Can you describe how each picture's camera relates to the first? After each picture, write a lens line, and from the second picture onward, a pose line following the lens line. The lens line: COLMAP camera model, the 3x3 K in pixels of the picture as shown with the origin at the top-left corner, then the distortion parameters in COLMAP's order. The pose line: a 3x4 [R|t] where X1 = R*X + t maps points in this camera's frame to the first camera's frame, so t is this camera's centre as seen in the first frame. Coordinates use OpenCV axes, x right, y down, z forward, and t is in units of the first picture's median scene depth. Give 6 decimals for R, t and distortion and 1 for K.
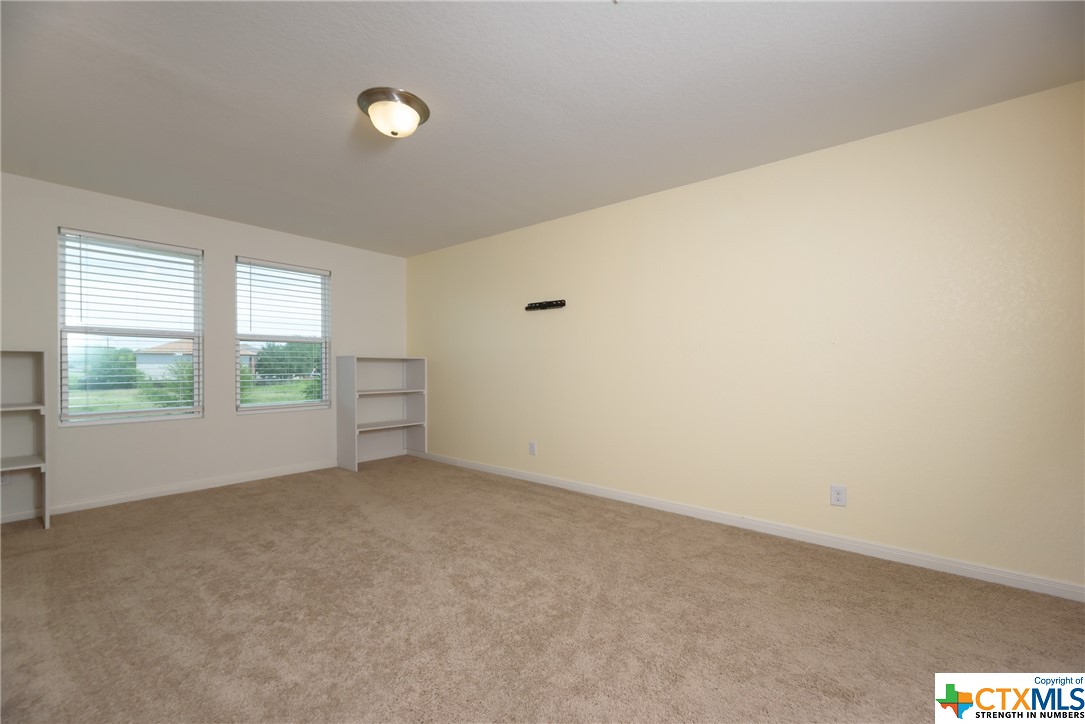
lens RADIAL K [[447.5, 0, 544.1], [0, 447.5, 365.4], [0, 0, 1]] dist [0.000917, -0.000251]
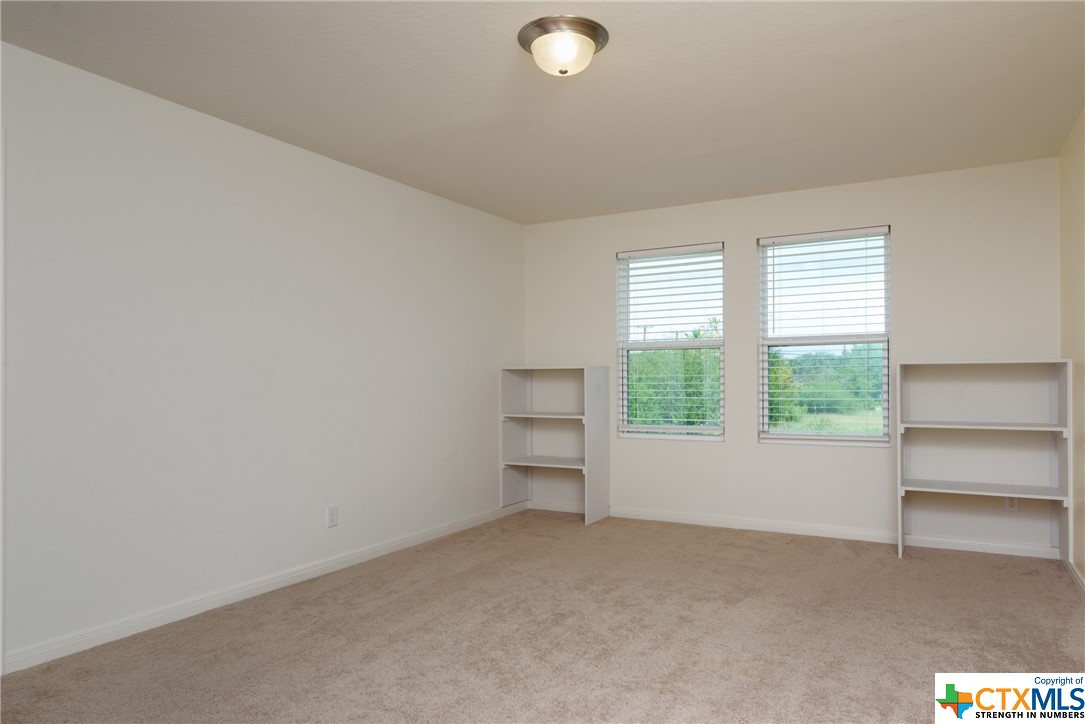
lens RADIAL K [[698.5, 0, 546.4], [0, 698.5, 366.3], [0, 0, 1]] dist [-0.004292, -0.000230]
pose [[0.186359, -0.026276, -0.982130, 0.530375], [0.005528, 0.999655, -0.025696, 0.008266], [0.982466, -0.000640, 0.186440, 0.504108]]
